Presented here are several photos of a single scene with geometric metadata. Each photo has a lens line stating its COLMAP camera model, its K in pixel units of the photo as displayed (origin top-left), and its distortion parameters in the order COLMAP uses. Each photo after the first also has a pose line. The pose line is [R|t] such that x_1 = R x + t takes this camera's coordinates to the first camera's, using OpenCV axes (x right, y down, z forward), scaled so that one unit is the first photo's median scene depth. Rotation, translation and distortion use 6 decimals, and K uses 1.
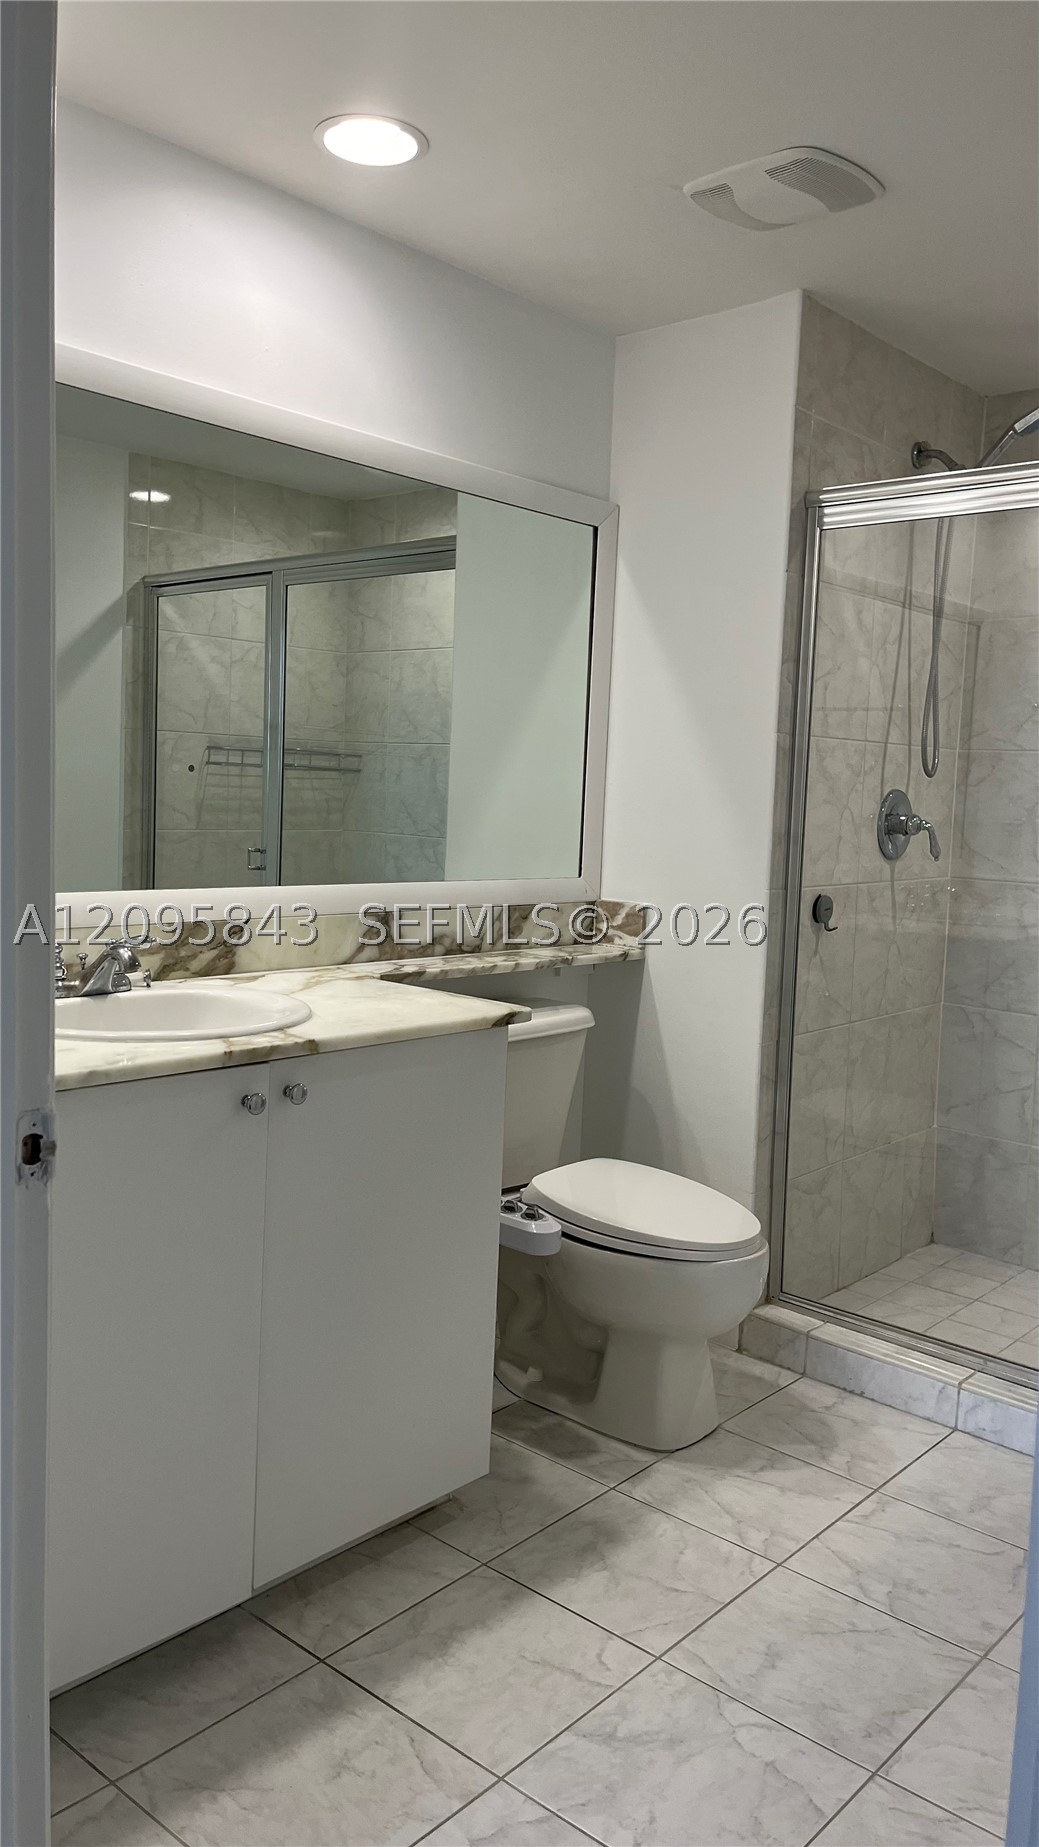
lens RADIAL K [[1413.6, 0, 519.5], [0, 1413.6, 923.5], [0, 0, 1]] dist [0.044962, -0.001736]
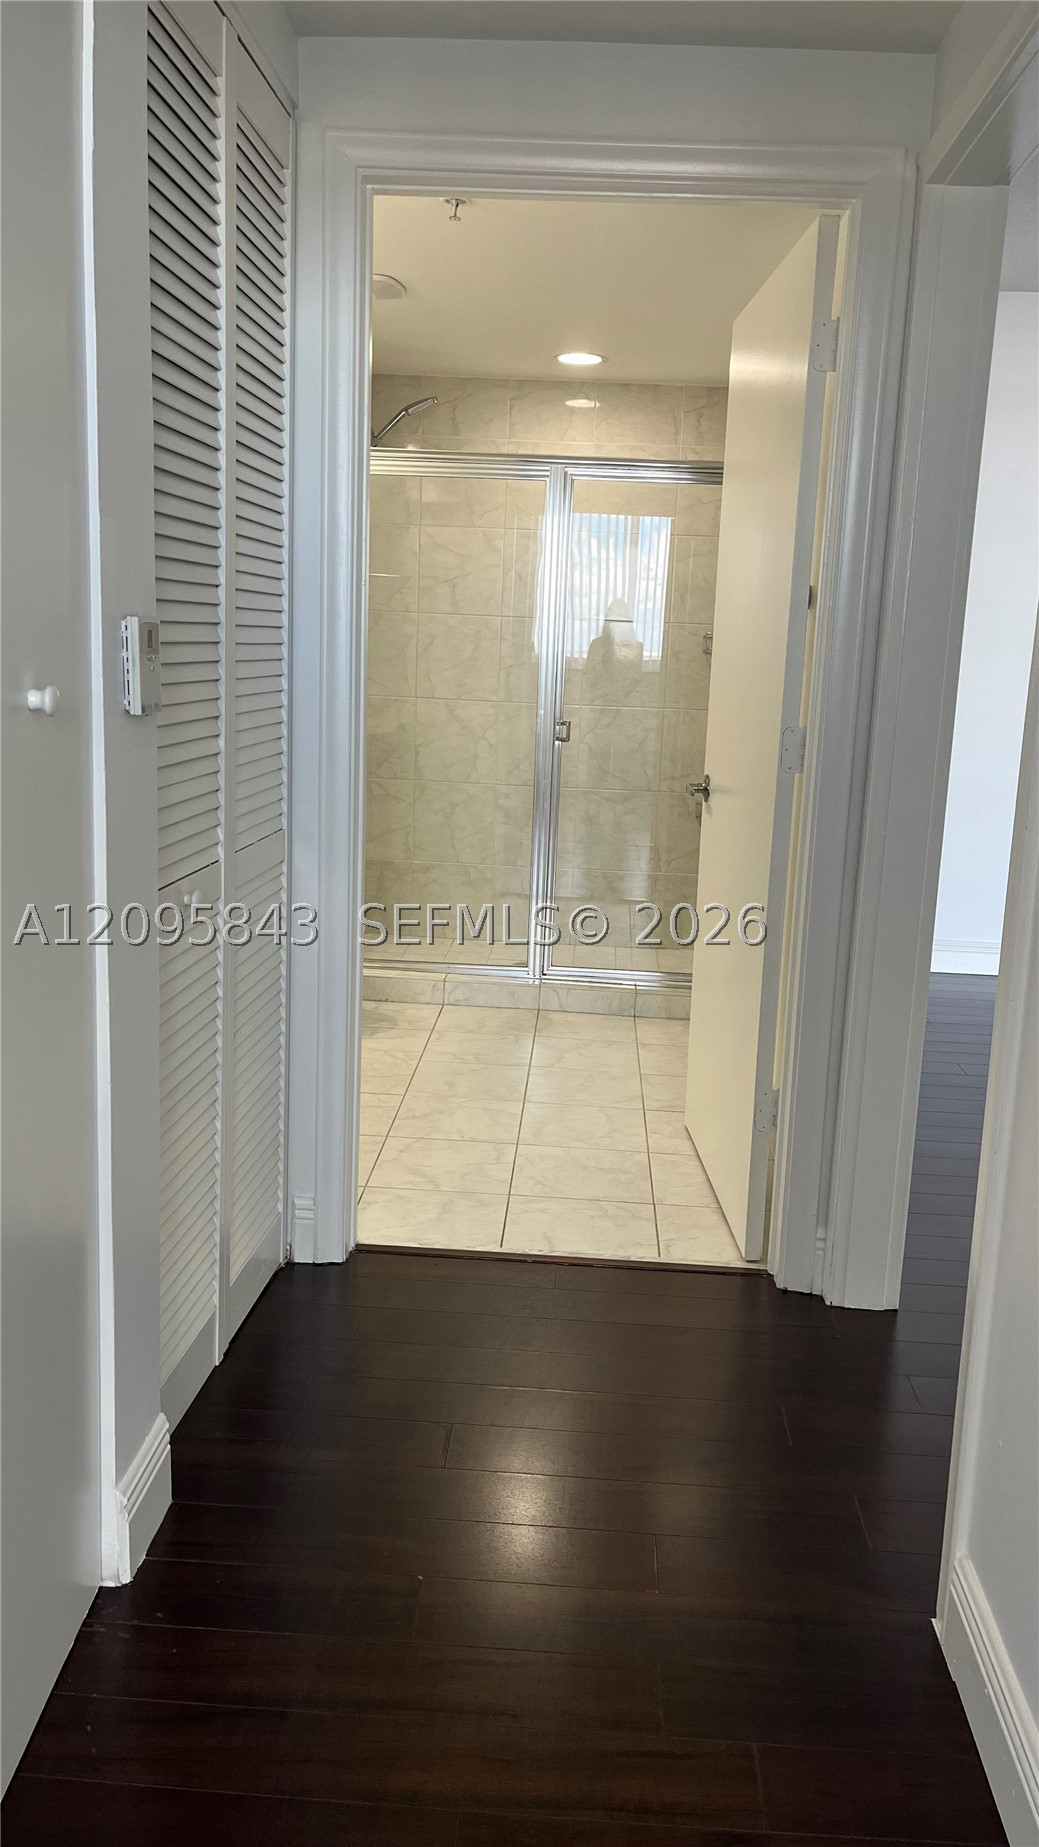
lens RADIAL K [[1413.6, 0, 519.5], [0, 1413.6, 923.5], [0, 0, 1]] dist [0.044962, -0.001736]
pose [[0.790453, -0.125422, 0.599545, -0.742393], [0.051605, 0.988968, 0.138850, 0.013195], [-0.610345, -0.078815, 0.788205, -0.498633]]
